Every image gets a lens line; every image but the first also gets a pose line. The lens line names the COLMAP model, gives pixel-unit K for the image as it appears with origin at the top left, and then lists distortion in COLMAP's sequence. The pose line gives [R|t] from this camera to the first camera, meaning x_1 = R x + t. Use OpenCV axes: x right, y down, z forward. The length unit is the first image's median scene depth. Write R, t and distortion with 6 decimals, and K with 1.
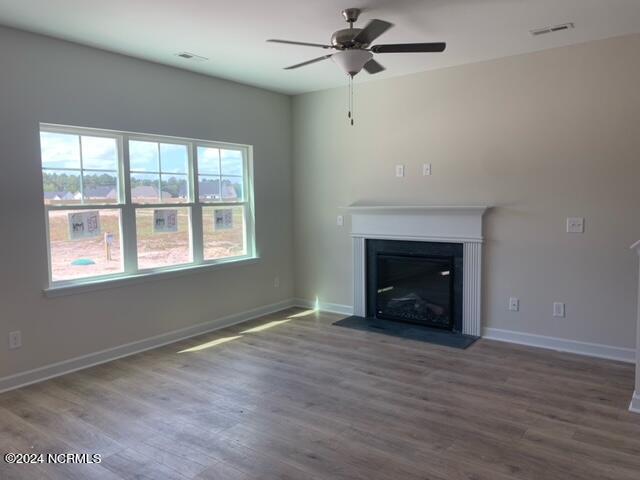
lens RADIAL K [[500.2, 0, 320.0], [0, 500.2, 240.0], [0, 0, 1]] dist [-0.000058, -0.001462]
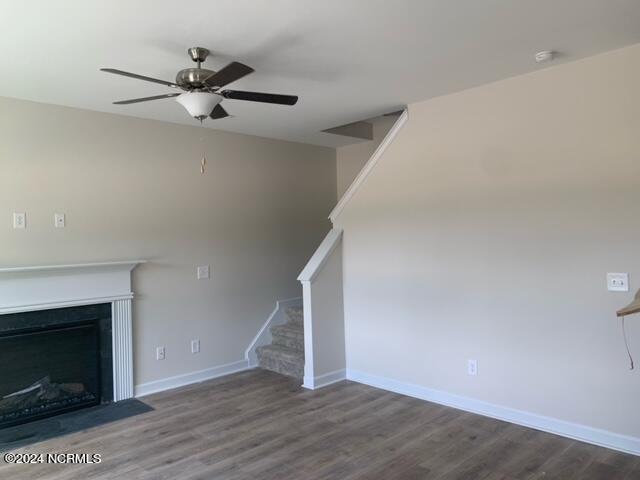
lens RADIAL K [[481.3, 0, 320.0], [0, 481.3, 240.0], [0, 0, 1]] dist [0.005020, 0.004171]
pose [[0.145187, 0.003174, 0.989399, -0.711742], [0.106768, 0.994105, -0.018856, -0.066095], [-0.983627, 0.108374, 0.143993, 0.639680]]
